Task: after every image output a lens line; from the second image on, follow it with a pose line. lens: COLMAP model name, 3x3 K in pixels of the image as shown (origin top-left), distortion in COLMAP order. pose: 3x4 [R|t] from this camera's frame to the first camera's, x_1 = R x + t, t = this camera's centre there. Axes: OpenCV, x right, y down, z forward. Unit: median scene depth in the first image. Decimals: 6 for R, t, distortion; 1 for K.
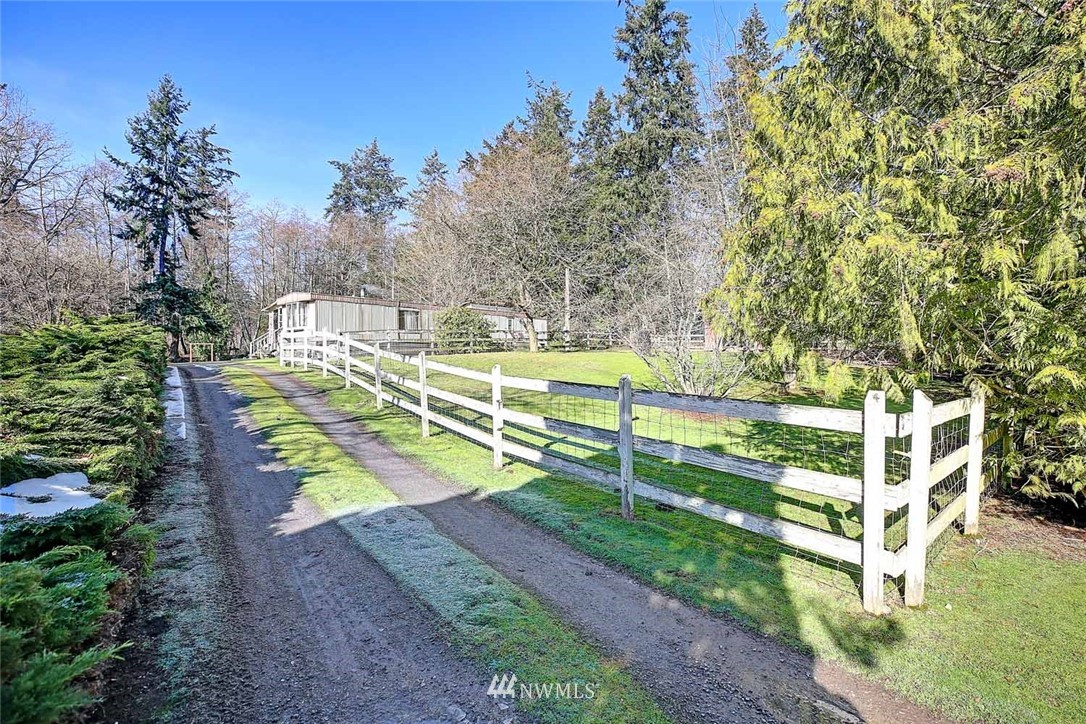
lens RADIAL K [[503.8, 0, 543.0], [0, 503.8, 361.1], [0, 0, 1]] dist [-0.036380, 0.004217]
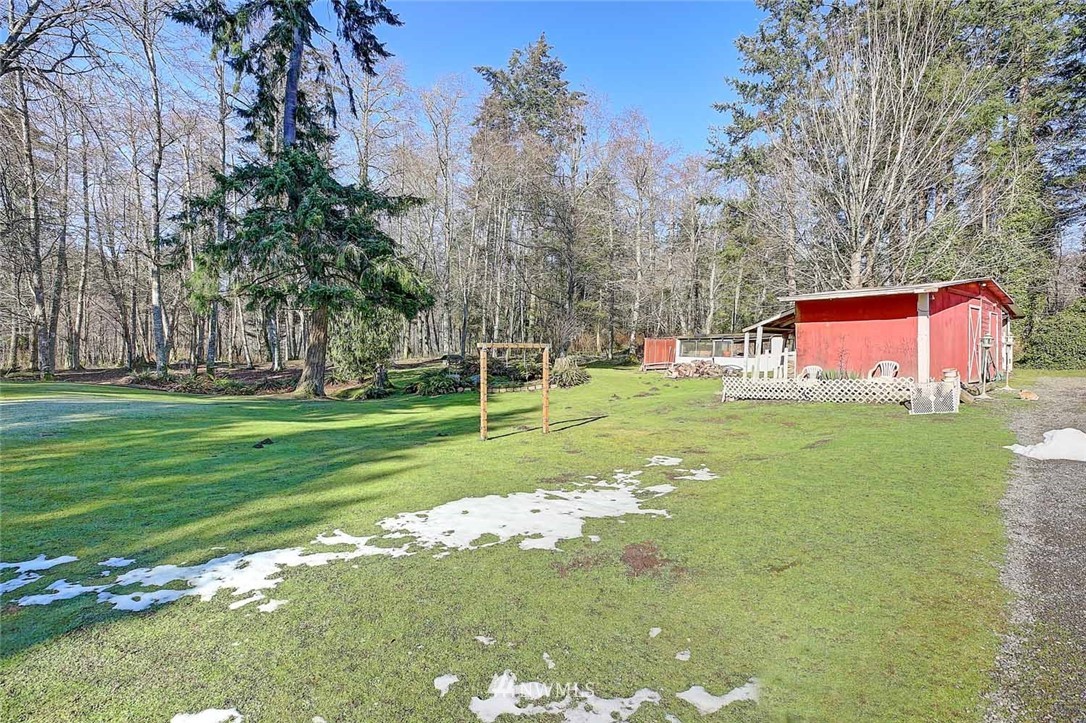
lens RADIAL K [[503.8, 0, 546.7], [0, 503.8, 367.6], [0, 0, 1]] dist [-0.036380, 0.004217]
pose [[0.998512, 0.001907, -0.054506, -0.556911], [-0.001309, 0.999939, 0.011006, -0.015516], [0.054524, -0.010918, 0.998453, 0.631813]]
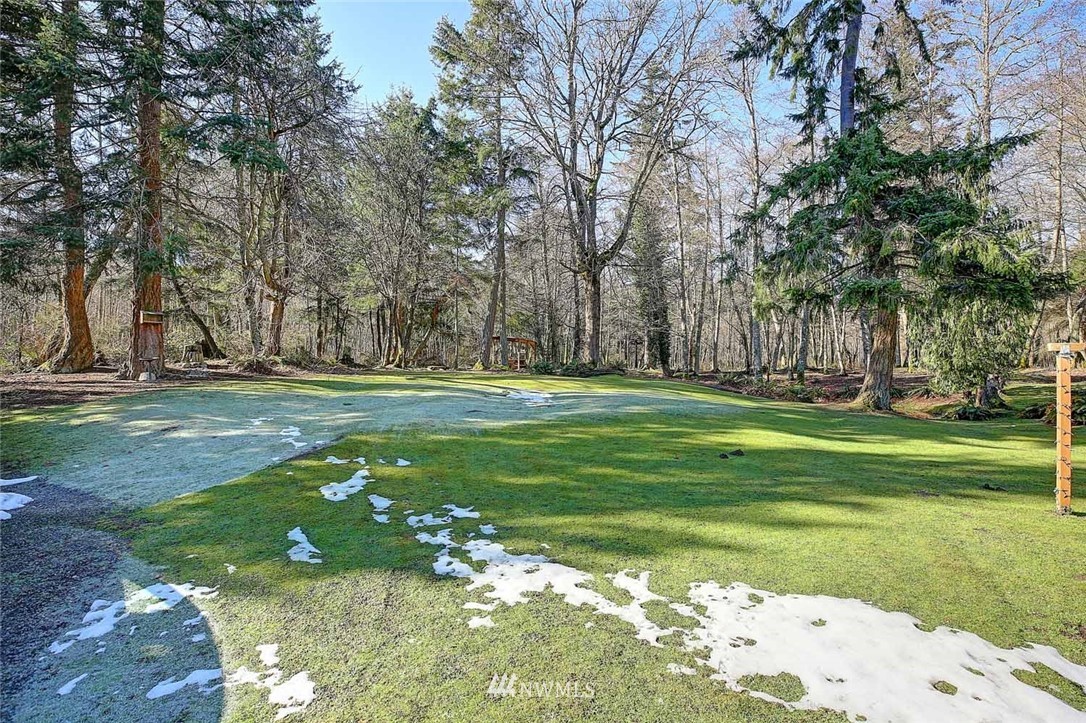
lens RADIAL K [[503.8, 0, 542.2], [0, 503.8, 354.2], [0, 0, 1]] dist [-0.036380, 0.004217]
pose [[0.374069, -0.004729, -0.927389, -0.535041], [-0.021874, 0.999664, -0.013921, -0.016406], [0.927143, 0.025493, 0.373840, 0.678002]]
